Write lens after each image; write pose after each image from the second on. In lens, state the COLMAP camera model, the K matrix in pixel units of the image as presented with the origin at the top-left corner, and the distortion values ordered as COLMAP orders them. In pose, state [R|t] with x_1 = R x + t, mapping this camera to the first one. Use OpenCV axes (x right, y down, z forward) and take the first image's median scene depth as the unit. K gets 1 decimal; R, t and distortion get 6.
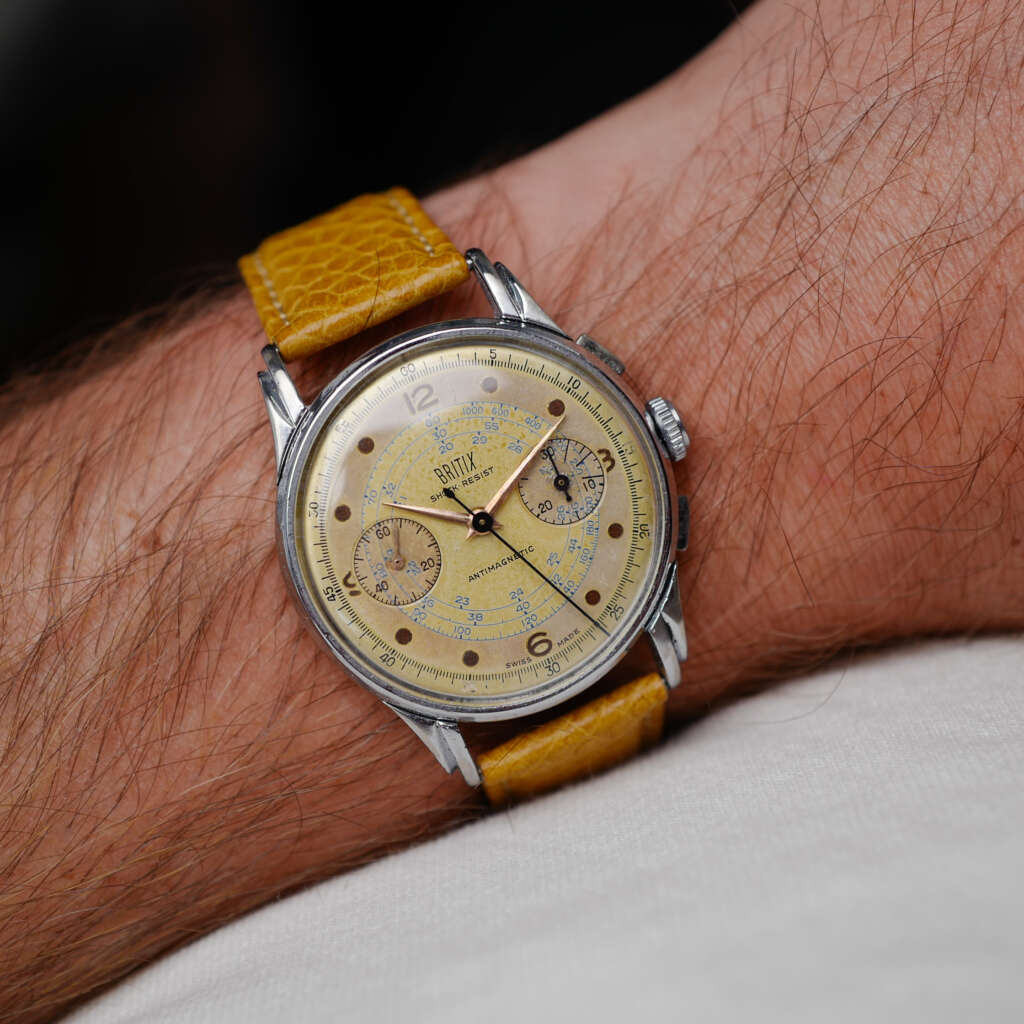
lens RADIAL K [[2612.6, 0, 516.5], [0, 2612.6, 512.5], [0, 0, 1]] dist [0.094456, 0.000000]
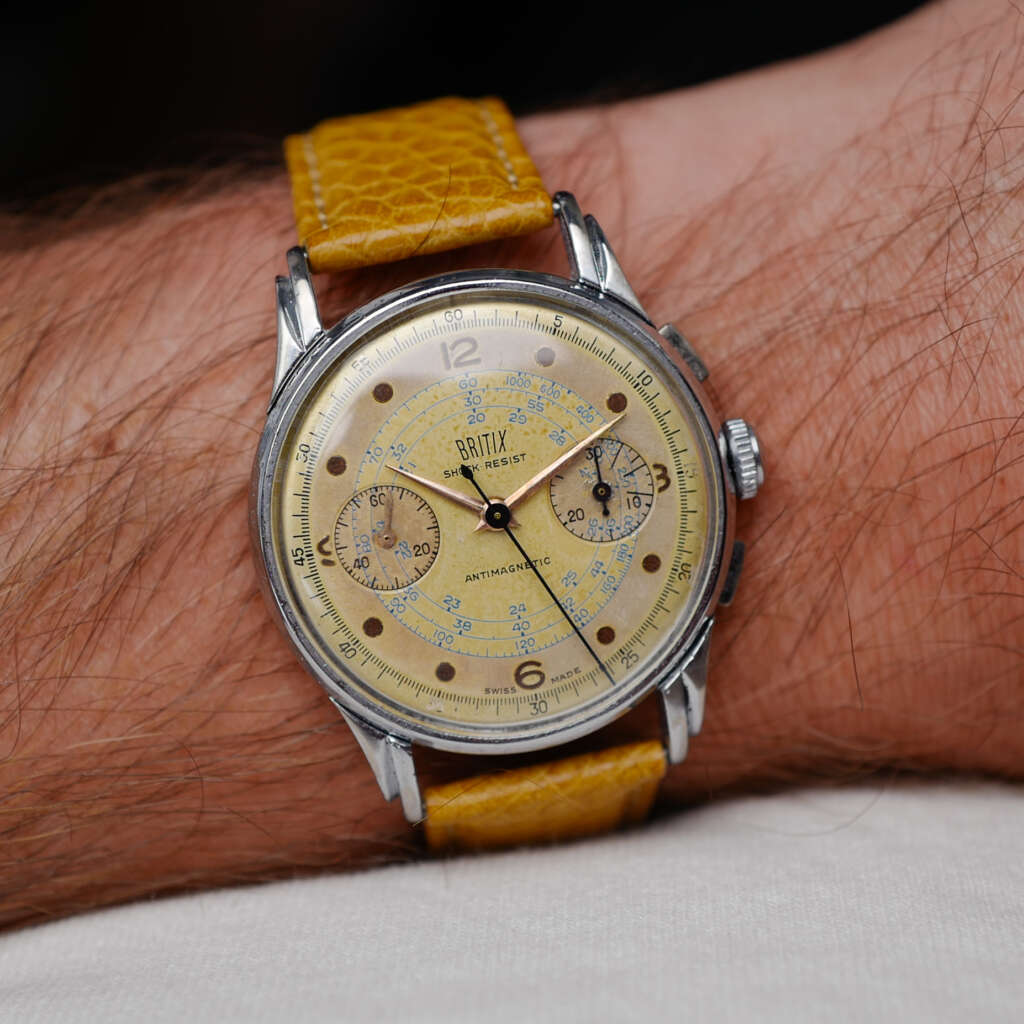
lens RADIAL K [[2612.6, 0, 504.9], [0, 2612.6, 538.3], [0, 0, 1]] dist [0.094456, 0.000000]
pose [[0.971550, 0.235605, -0.024091, 0.010873], [-0.235666, 0.971834, 0.000329, 0.009897], [0.023490, 0.005358, 0.999710, 0.170690]]
